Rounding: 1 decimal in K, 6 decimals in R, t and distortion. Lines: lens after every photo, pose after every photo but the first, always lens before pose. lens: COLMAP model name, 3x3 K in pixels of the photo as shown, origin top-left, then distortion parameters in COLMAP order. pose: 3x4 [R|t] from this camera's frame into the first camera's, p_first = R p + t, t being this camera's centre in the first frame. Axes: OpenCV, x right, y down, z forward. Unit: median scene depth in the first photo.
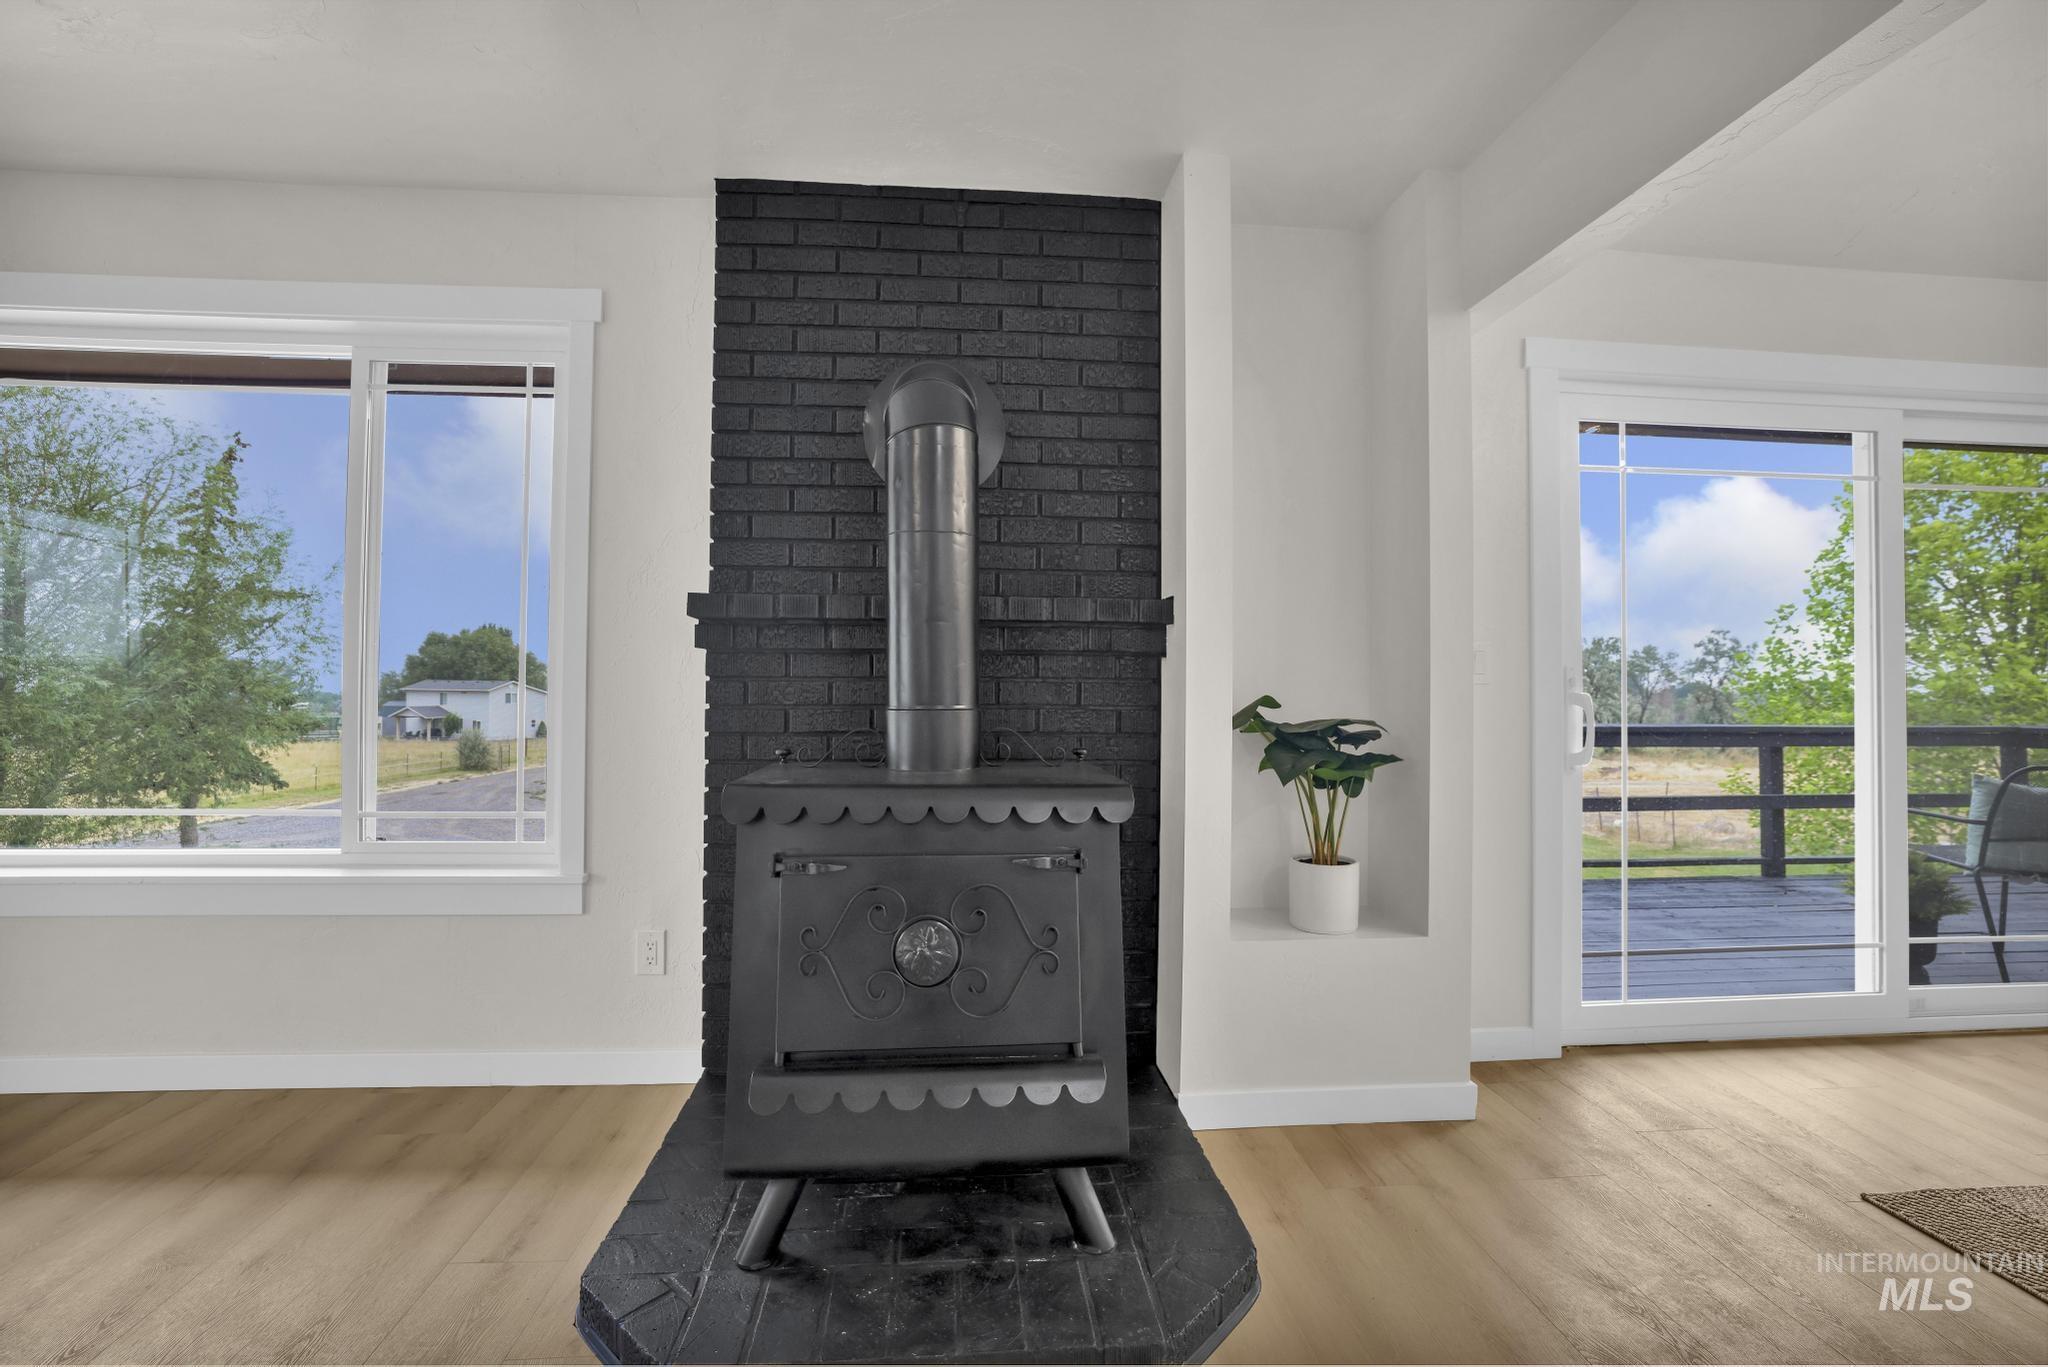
lens RADIAL K [[876.3, 0, 1010.8], [0, 876.3, 667.7], [0, 0, 1]] dist [-0.024345, 0.001598]
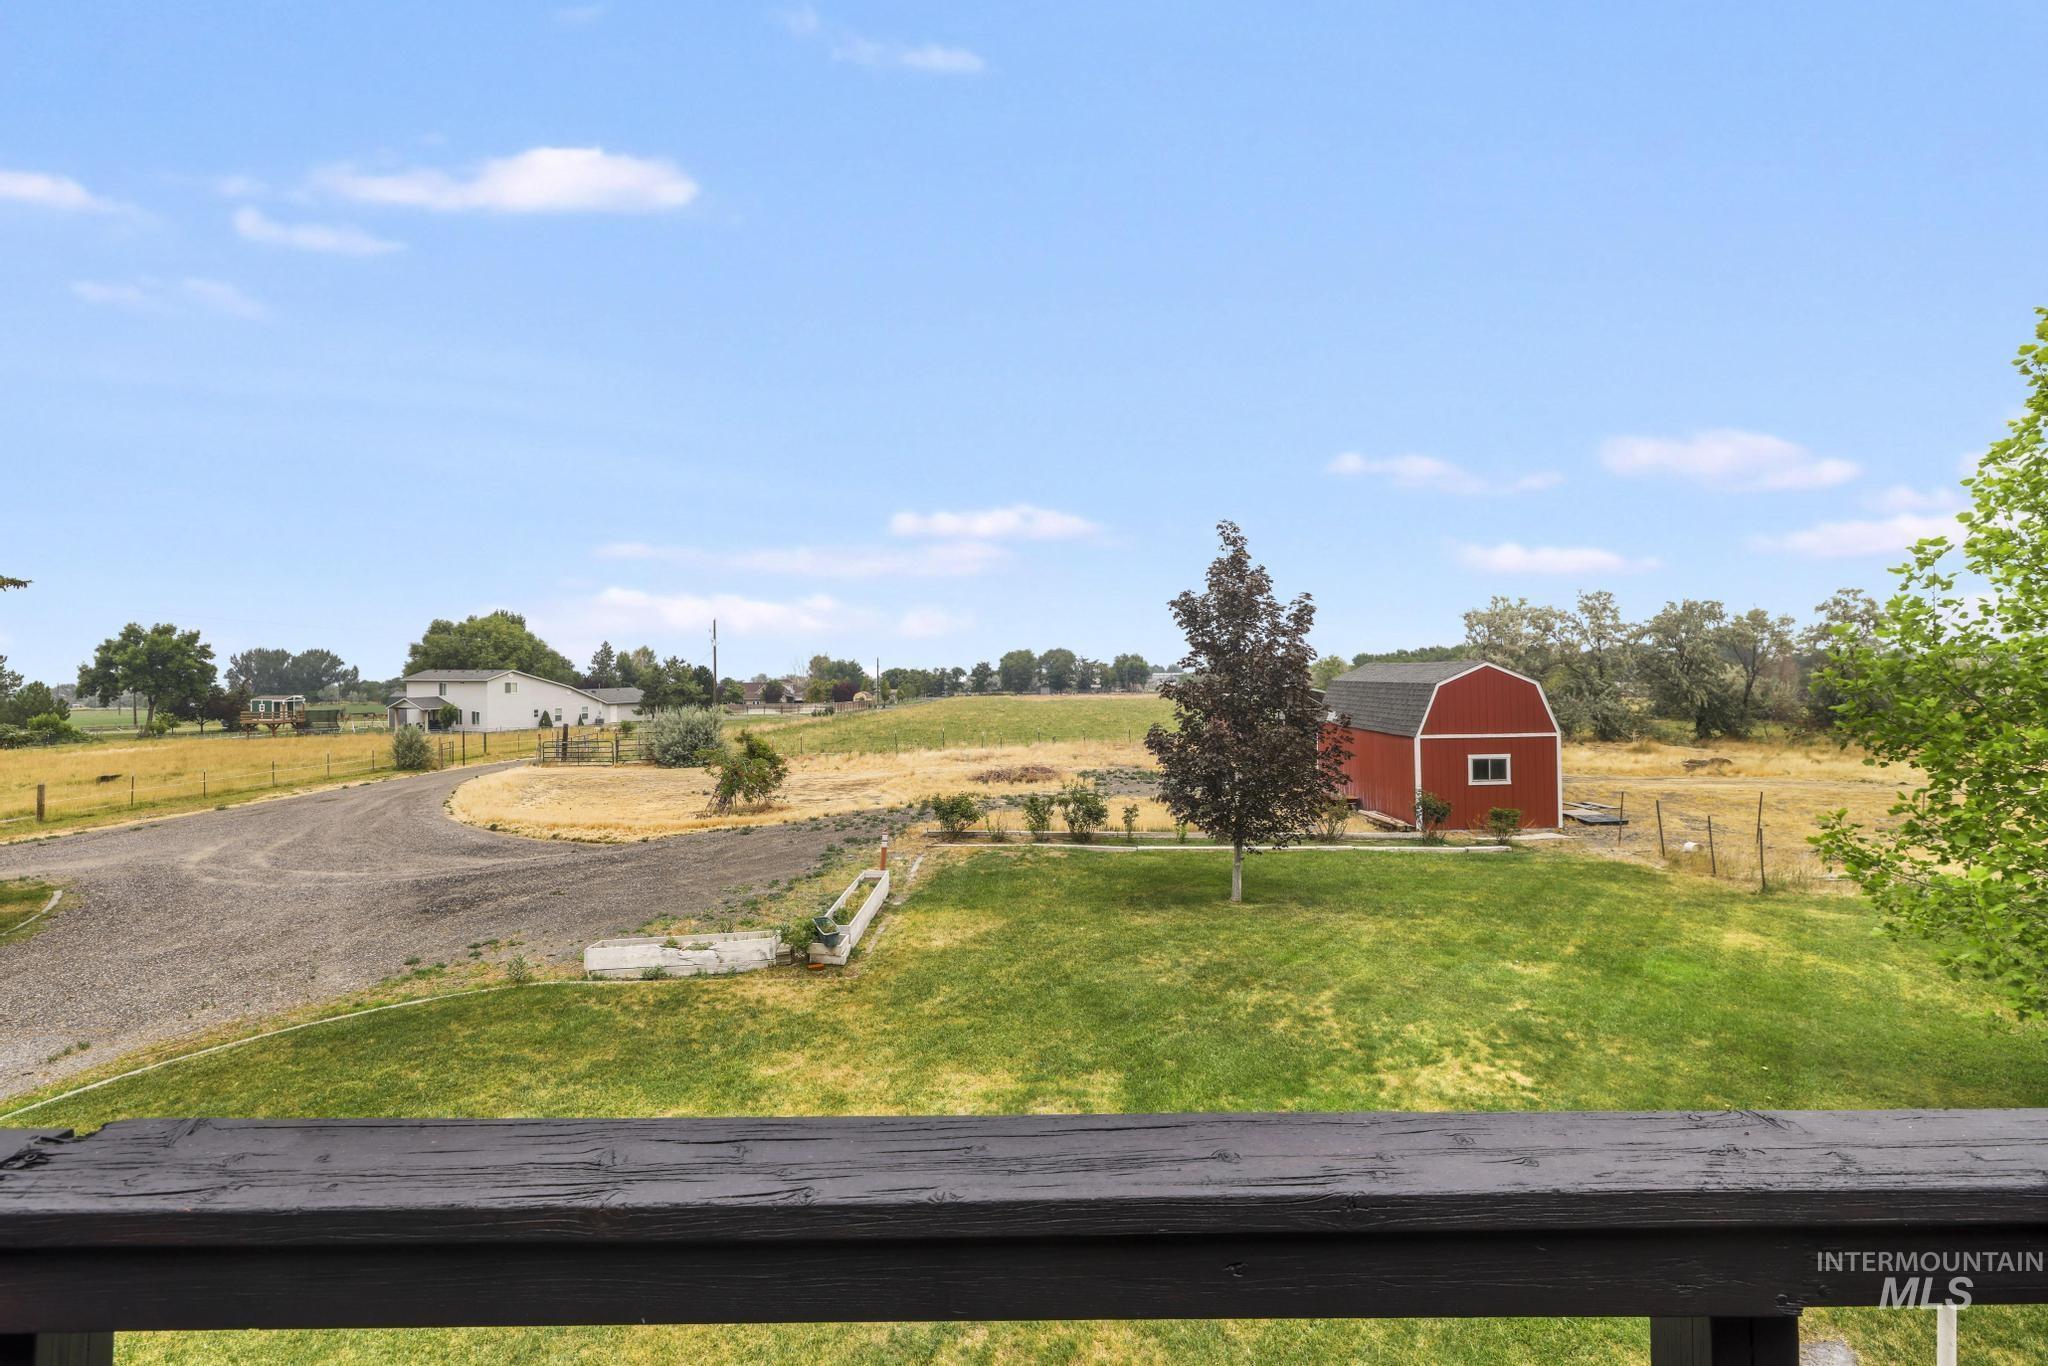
lens RADIAL K [[876.3, 0, 1032.1], [0, 876.3, 667.5], [0, 0, 1]] dist [-0.024345, 0.001598]
pose [[0.996773, -0.014672, -0.078924, 0.110443], [0.016781, 0.999518, 0.026119, -0.003780], [0.078503, -0.027359, 0.996538, 0.121181]]
